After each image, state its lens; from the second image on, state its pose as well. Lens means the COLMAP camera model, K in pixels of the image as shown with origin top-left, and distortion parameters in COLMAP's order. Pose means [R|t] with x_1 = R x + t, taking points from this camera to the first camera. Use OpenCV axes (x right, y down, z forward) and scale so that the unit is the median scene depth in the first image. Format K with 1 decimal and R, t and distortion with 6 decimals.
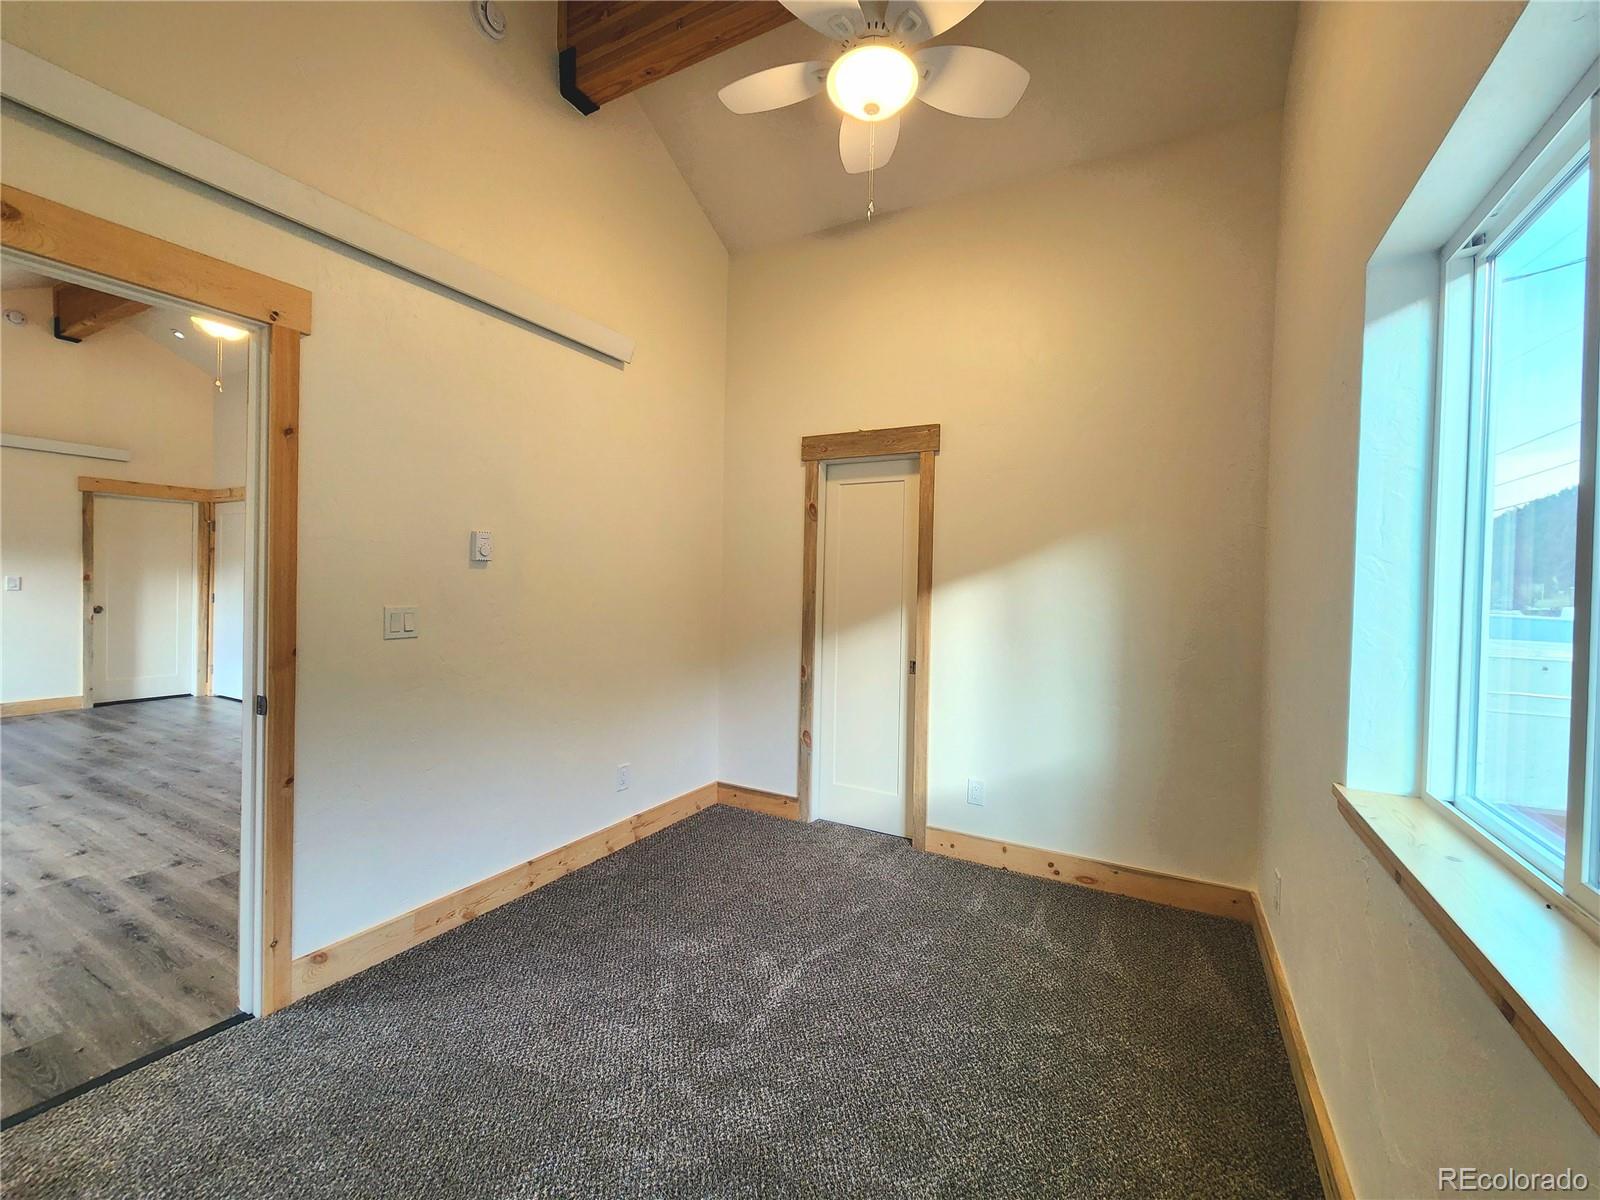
lens RADIAL K [[661.4, 0, 792.2], [0, 661.4, 587.1], [0, 0, 1]] dist [0.003006, -0.000339]
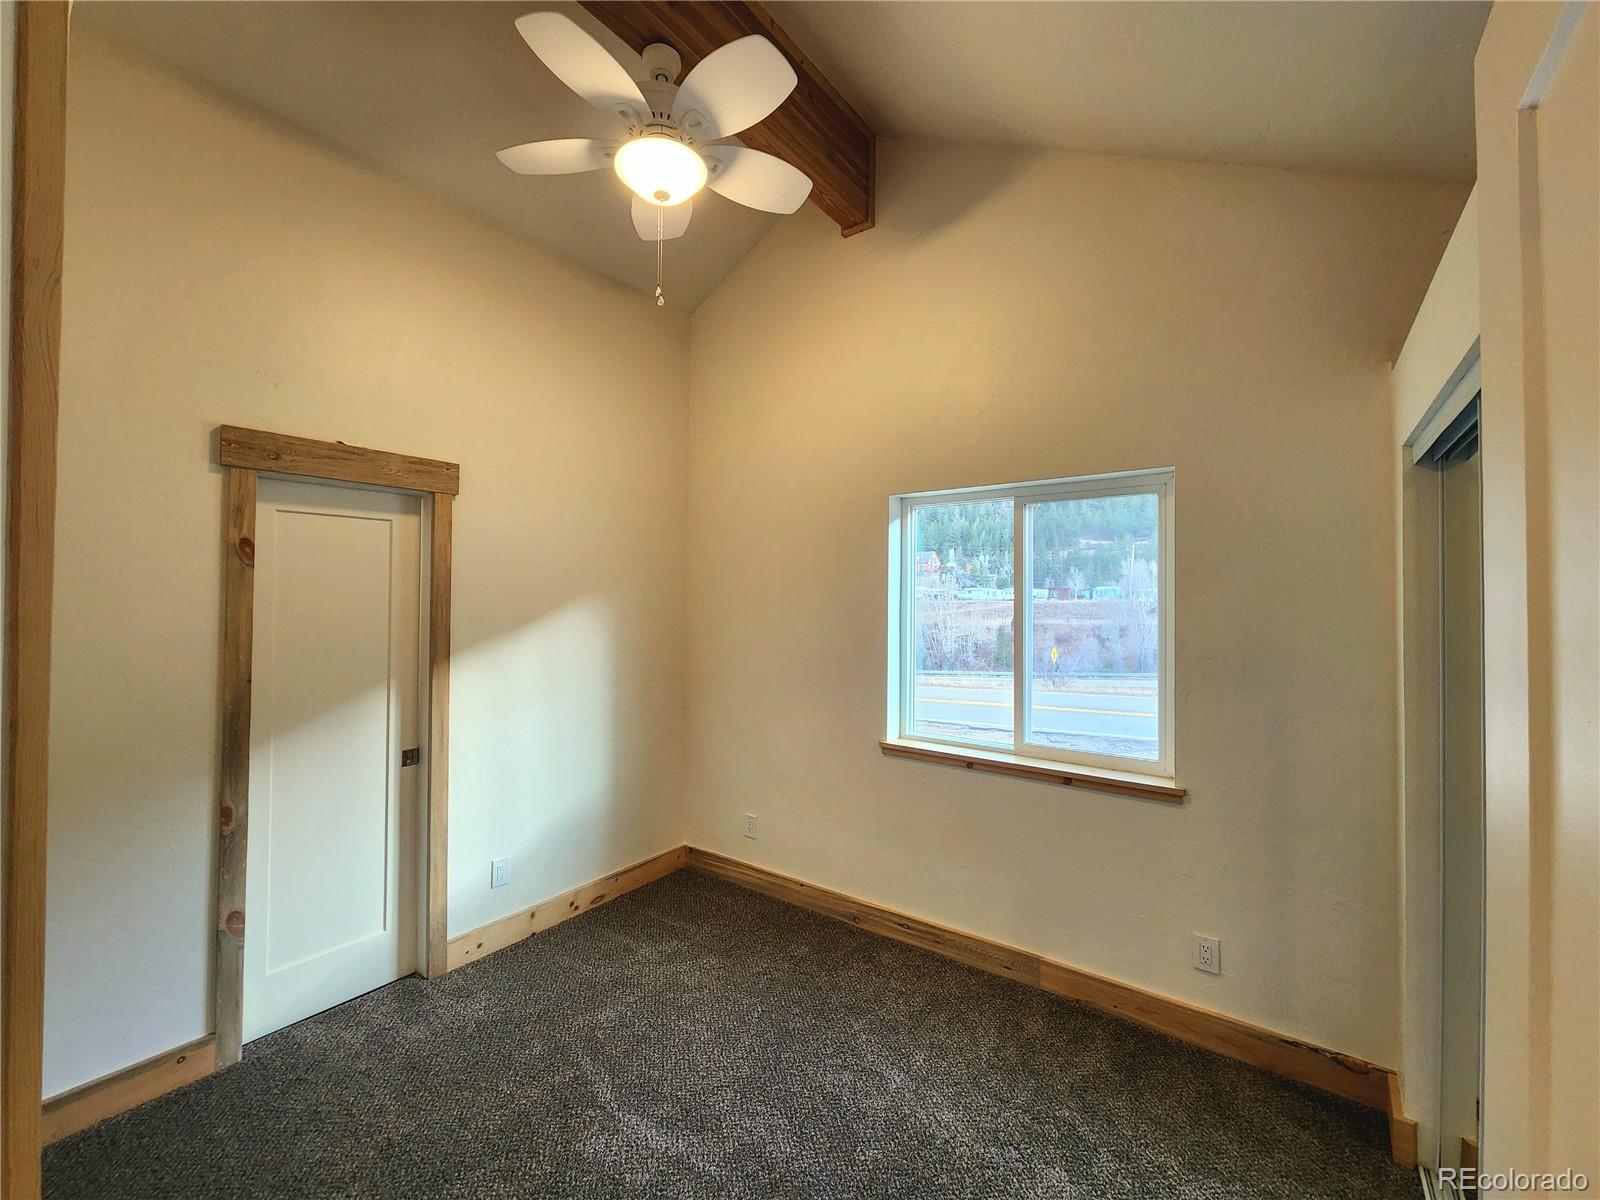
lens RADIAL K [[661.4, 0, 787.4], [0, 661.4, 590.4], [0, 0, 1]] dist [0.003006, -0.000339]
pose [[0.140084, -0.009498, 0.990094, -0.546943], [0.015896, 0.999847, 0.007342, -0.079755], [-0.990012, 0.014710, 0.140213, 0.439906]]
